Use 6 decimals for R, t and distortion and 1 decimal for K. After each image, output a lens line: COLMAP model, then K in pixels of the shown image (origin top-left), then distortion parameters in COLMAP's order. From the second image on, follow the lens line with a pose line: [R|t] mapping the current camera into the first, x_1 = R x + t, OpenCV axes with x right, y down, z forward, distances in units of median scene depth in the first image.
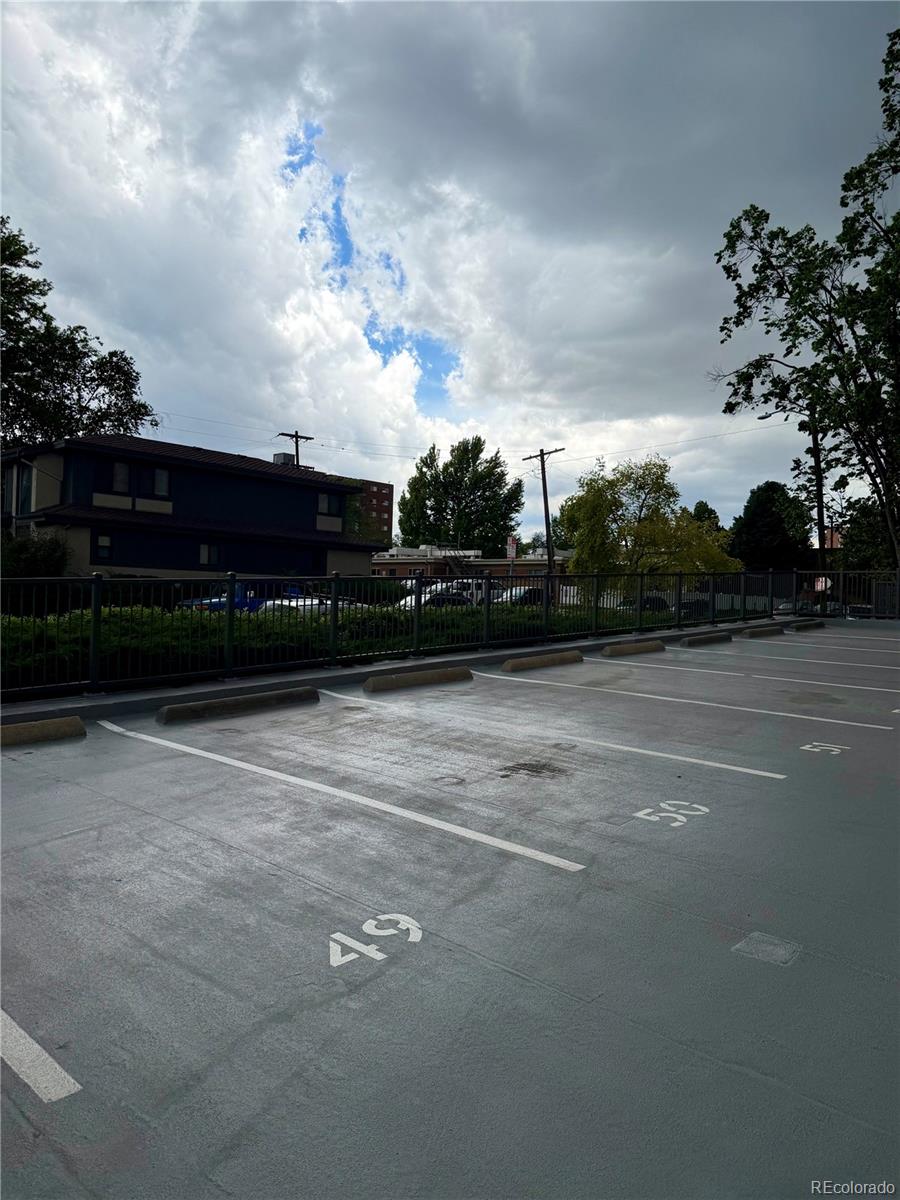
lens RADIAL K [[851.9, 0, 450.0], [0, 851.9, 600.0], [0, 0, 1]] dist [0.009826, 0.001047]
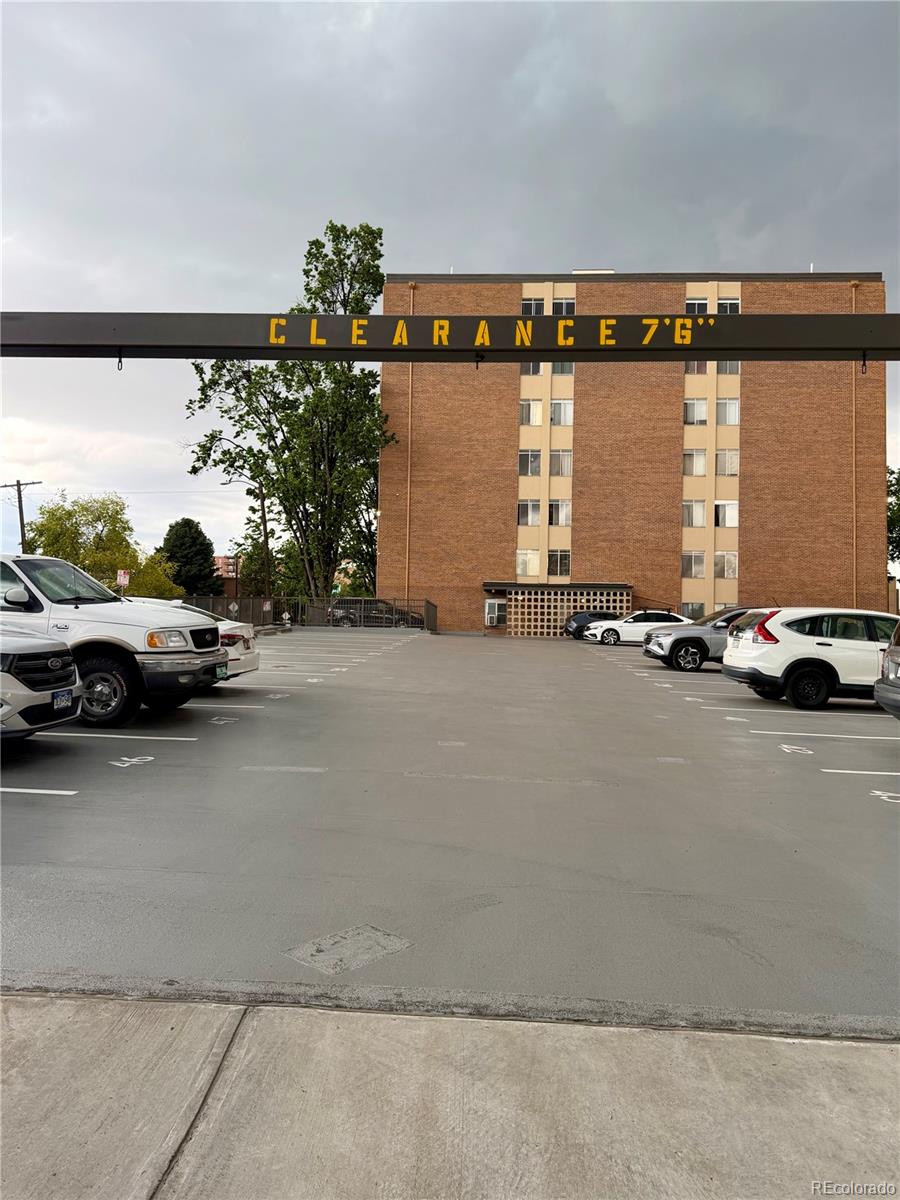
lens RADIAL K [[851.9, 0, 450.0], [0, 851.9, 600.0], [0, 0, 1]] dist [0.009826, 0.001047]
pose [[0.761878, 0.024126, 0.647271, -0.211031], [-0.005819, 0.999521, -0.030407, 0.010079], [-0.647695, 0.019400, 0.761653, -0.238324]]
